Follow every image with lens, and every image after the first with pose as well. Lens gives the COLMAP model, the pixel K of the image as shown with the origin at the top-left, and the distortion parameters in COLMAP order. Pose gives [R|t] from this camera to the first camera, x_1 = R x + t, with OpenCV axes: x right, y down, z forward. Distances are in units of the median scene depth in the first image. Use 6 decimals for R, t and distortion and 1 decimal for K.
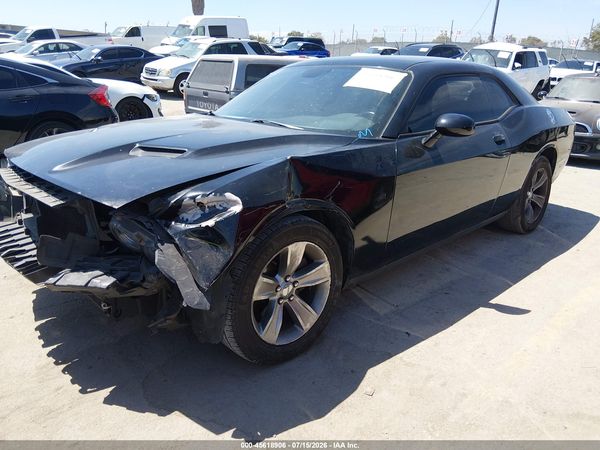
lens RADIAL K [[468.5, 0, 297.2], [0, 468.5, 210.7], [0, 0, 1]] dist [0.000569, -0.001131]
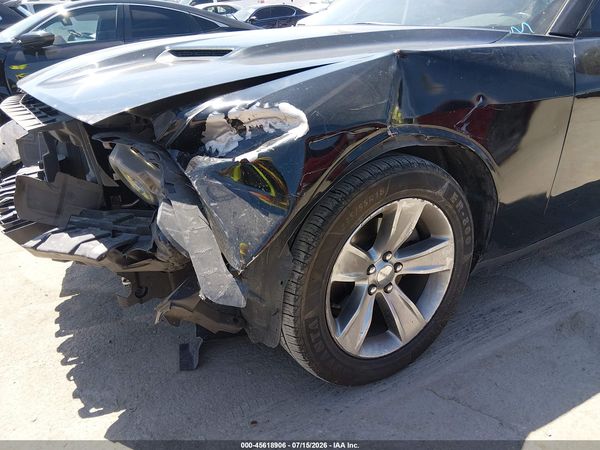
lens RADIAL K [[444.9, 0, 300.0], [0, 444.9, 225.0], [0, 0, 1]] dist [0.139373, -0.249675]
pose [[0.979956, 0.041162, -0.194916, -0.018334], [-0.021247, 0.994435, 0.103183, 0.050561], [0.198079, -0.096973, 0.975377, 0.458354]]
